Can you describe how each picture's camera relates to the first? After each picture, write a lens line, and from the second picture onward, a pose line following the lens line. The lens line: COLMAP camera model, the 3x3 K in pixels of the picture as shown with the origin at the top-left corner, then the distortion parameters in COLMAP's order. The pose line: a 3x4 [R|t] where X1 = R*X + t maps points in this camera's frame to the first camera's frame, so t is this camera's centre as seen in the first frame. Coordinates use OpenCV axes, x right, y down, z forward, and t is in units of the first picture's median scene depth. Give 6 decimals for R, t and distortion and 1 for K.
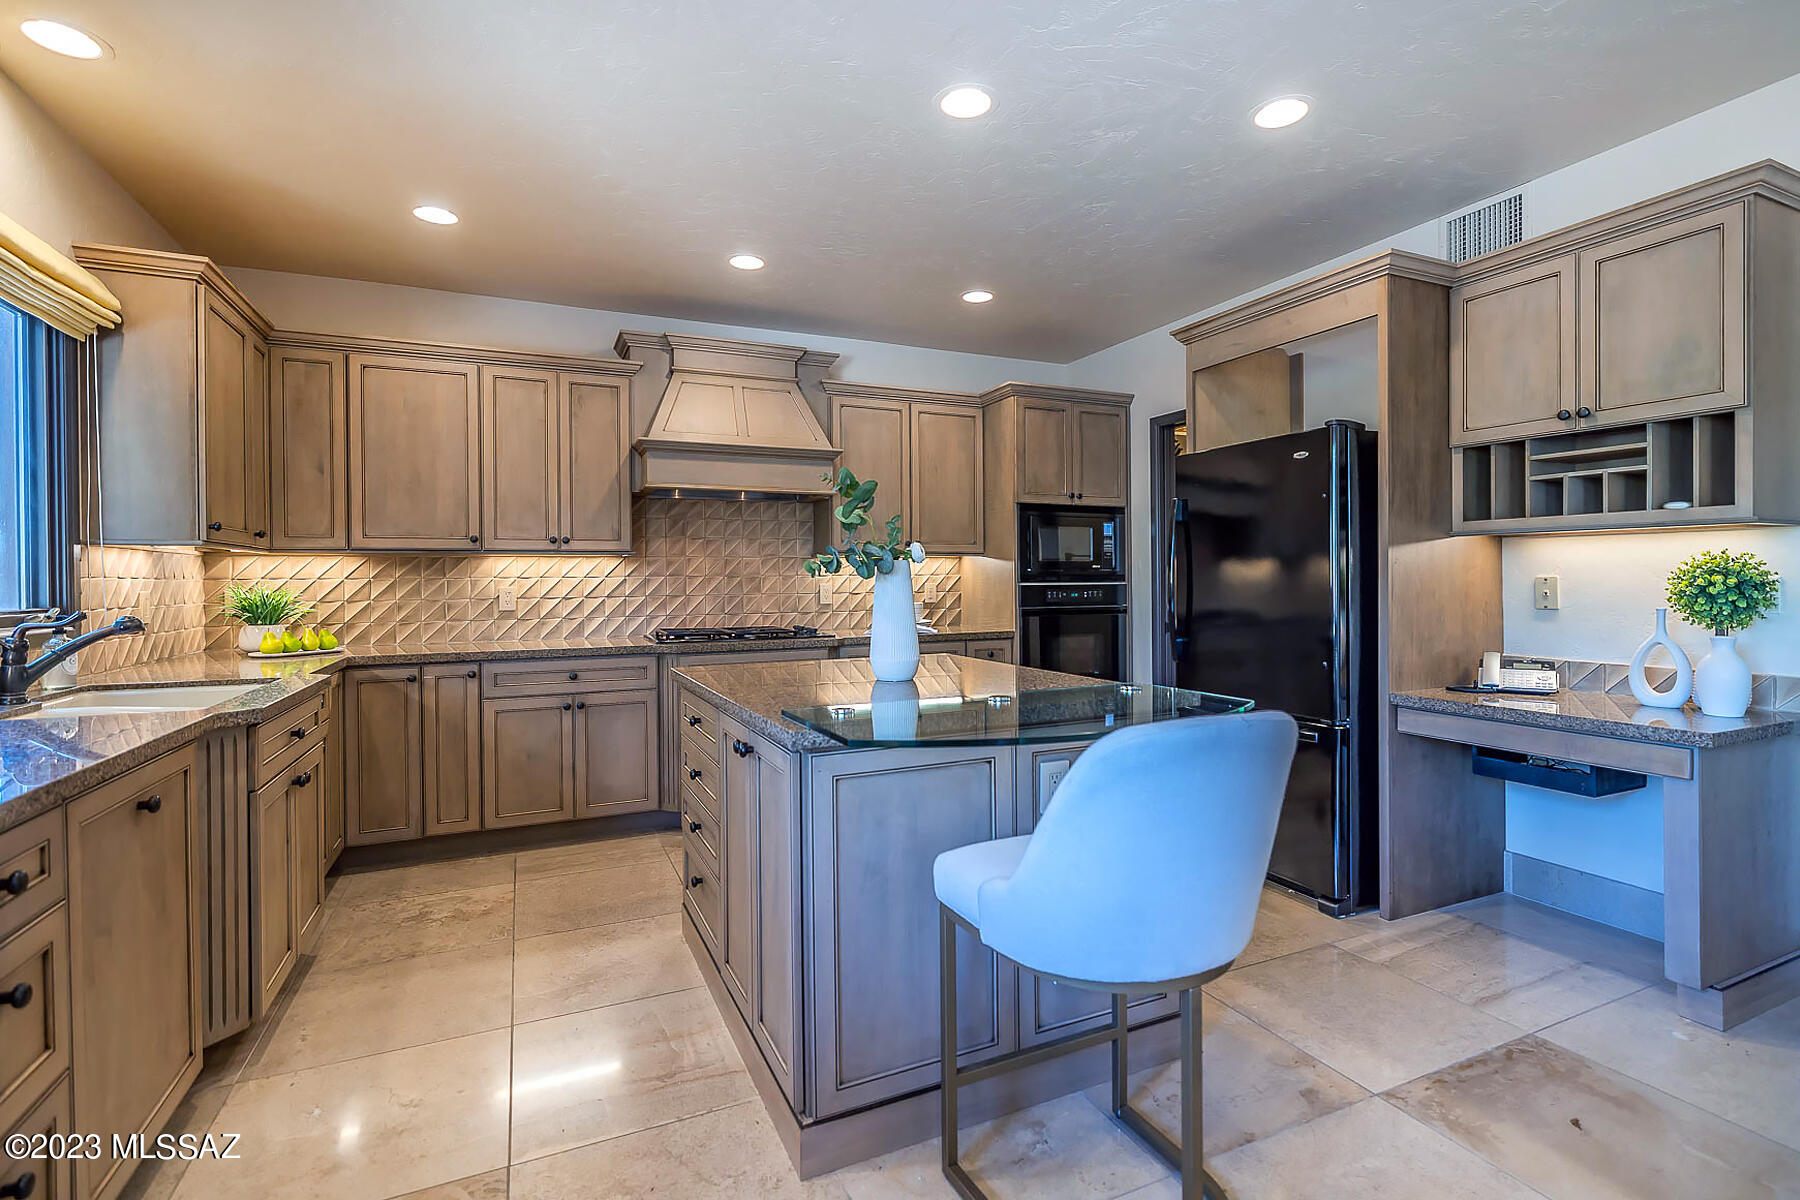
lens RADIAL K [[829.1, 0, 902.3], [0, 829.1, 594.3], [0, 0, 1]] dist [0.002290, 0.000220]
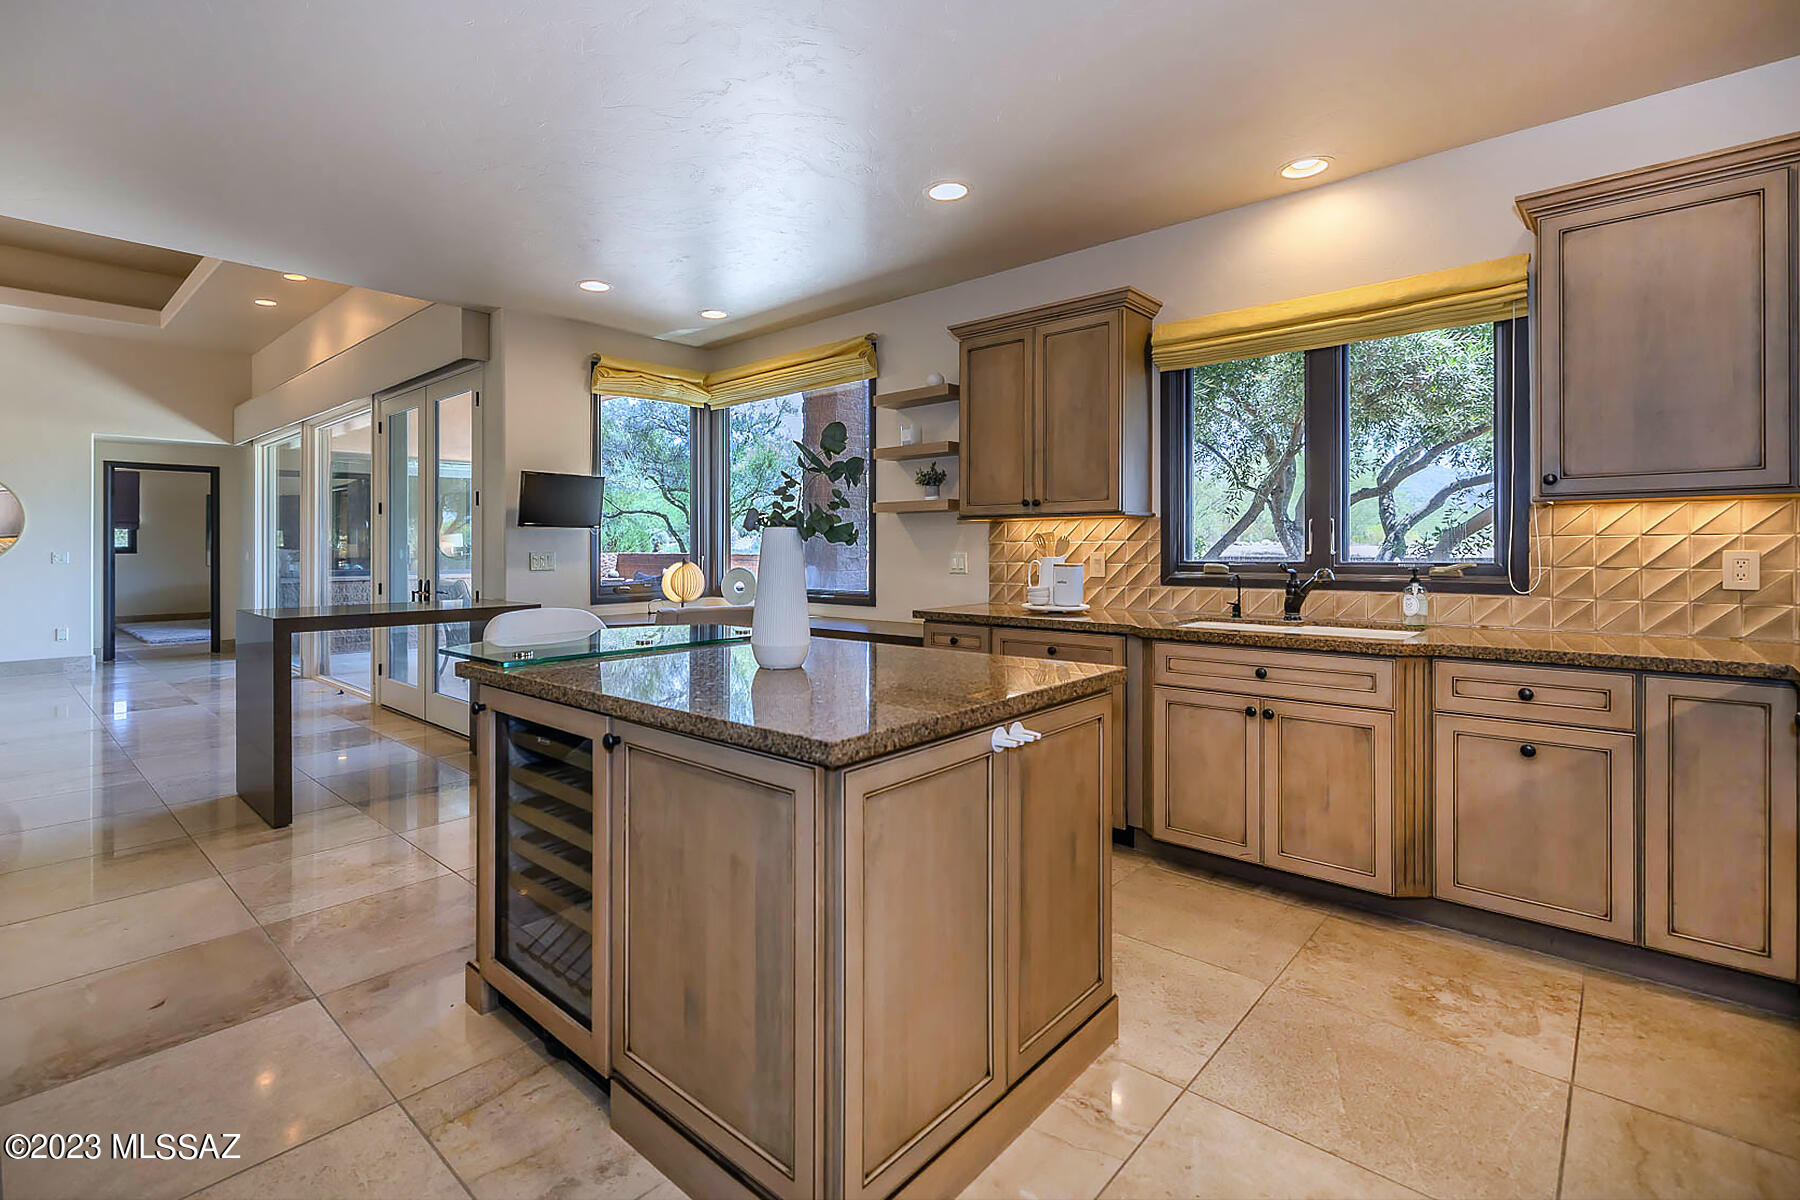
lens RADIAL K [[787.5, 0, 844.3], [0, 787.5, 538.6], [0, 0, 1]] dist [0.002932, -0.000940]
pose [[-0.914746, 0.007900, -0.403951, 0.215087], [0.005044, 0.999954, 0.008133, -0.027631], [0.403997, 0.005402, -0.914744, 1.473679]]
